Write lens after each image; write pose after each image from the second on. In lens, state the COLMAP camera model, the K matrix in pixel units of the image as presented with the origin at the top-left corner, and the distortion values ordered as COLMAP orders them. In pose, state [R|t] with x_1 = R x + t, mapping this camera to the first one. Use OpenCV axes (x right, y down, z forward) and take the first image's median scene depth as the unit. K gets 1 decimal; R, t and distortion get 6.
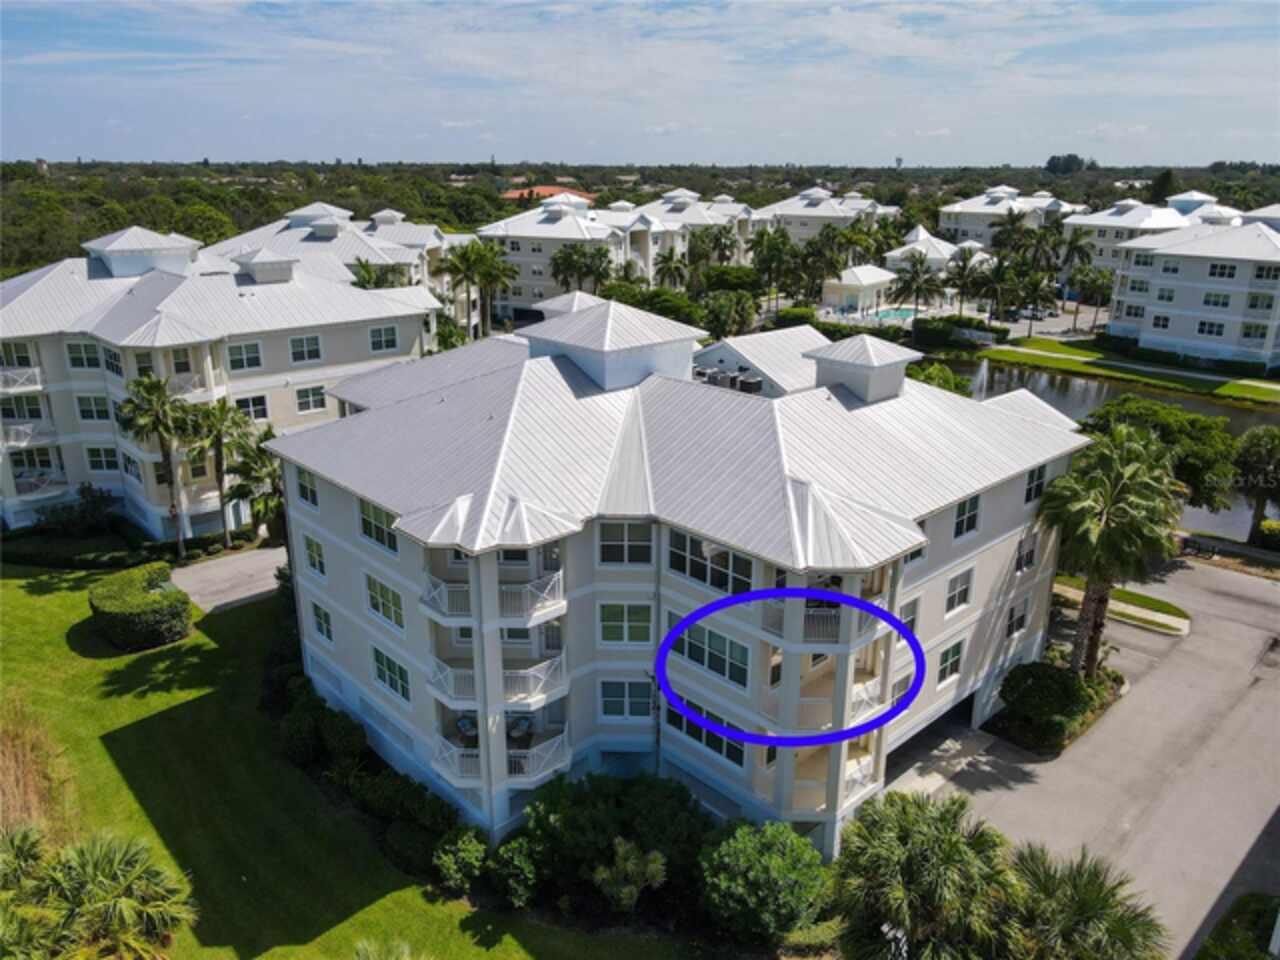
lens RADIAL K [[914.4, 0, 638.2], [0, 914.4, 476.3], [0, 0, 1]] dist [0.023698, -0.003314]
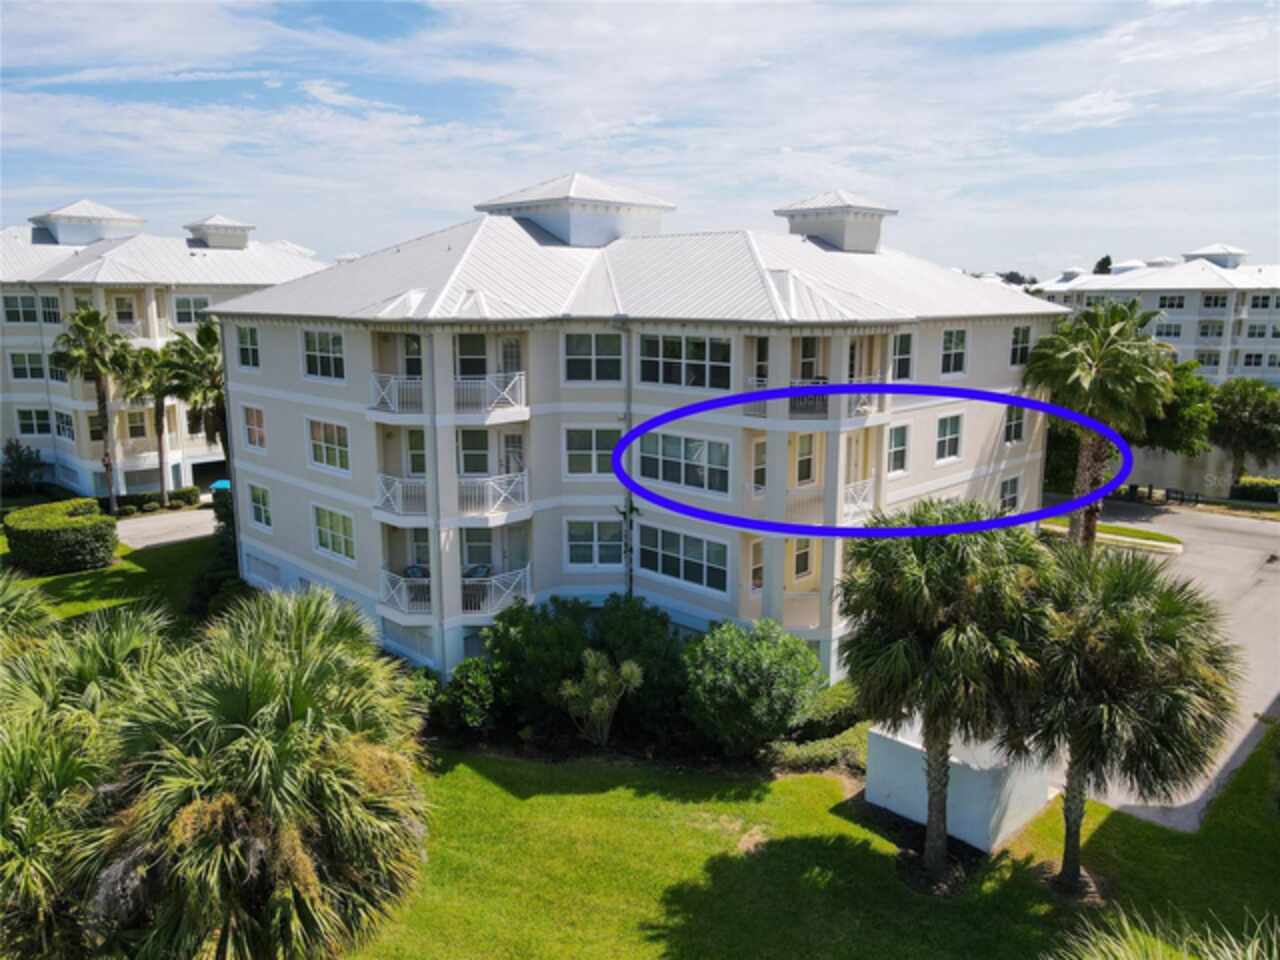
lens RADIAL K [[914.4, 0, 641.5], [0, 914.4, 481.0], [0, 0, 1]] dist [0.023698, -0.003314]
pose [[0.999139, -0.011411, 0.039895, -0.002784], [0.016277, 0.992165, -0.123870, 0.269081], [-0.038169, 0.124412, 0.991496, 0.084005]]
